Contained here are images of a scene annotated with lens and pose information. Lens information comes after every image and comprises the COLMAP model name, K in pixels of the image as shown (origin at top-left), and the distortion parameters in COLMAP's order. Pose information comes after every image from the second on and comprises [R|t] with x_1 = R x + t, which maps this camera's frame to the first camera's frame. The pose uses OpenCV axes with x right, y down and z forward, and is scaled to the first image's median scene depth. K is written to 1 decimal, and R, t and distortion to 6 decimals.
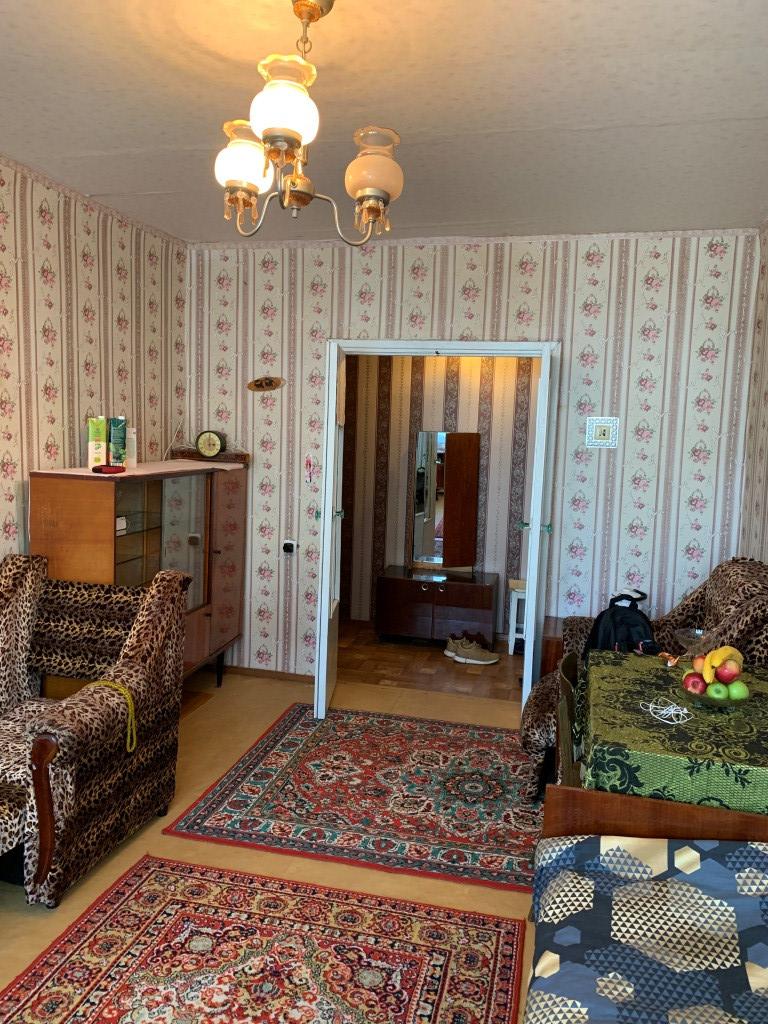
lens RADIAL K [[782.9, 0, 383.4], [0, 782.9, 511.2], [0, 0, 1]] dist [-0.001717, 0.000165]
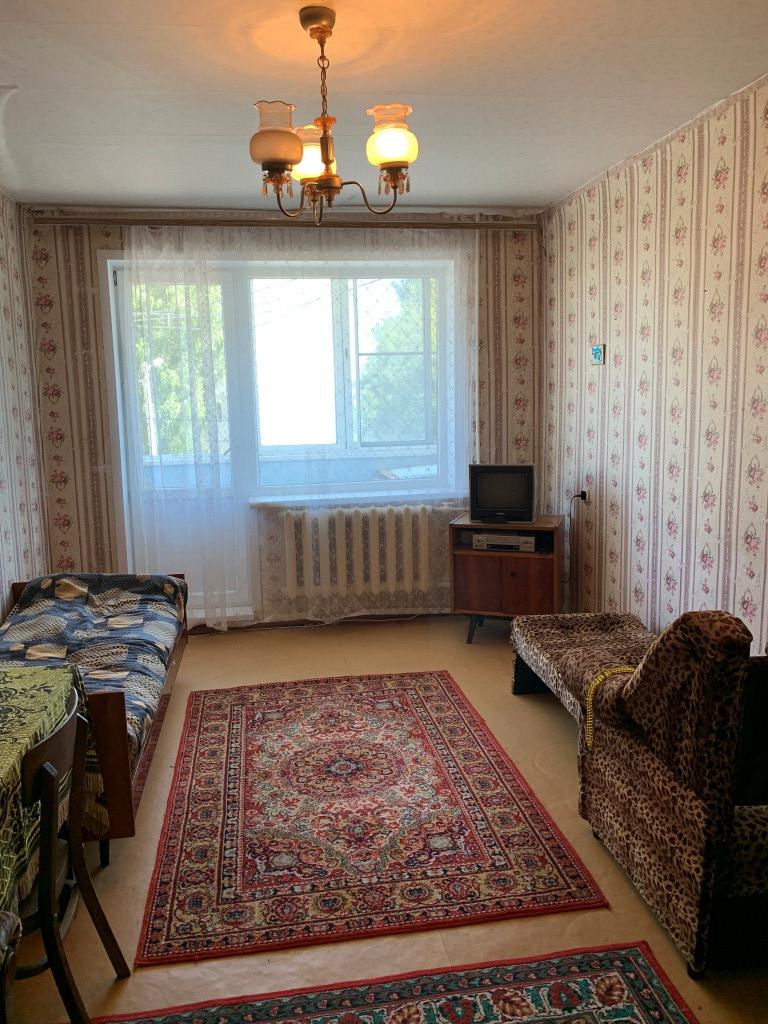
lens RADIAL K [[782.9, 0, 384.2], [0, 782.9, 510.7], [0, 0, 1]] dist [-0.001717, 0.000165]
pose [[-0.921209, 0.042123, -0.386782, 0.260938], [-0.052547, 0.971544, 0.230959, -0.170328], [0.385504, 0.233086, -0.892781, 1.899624]]
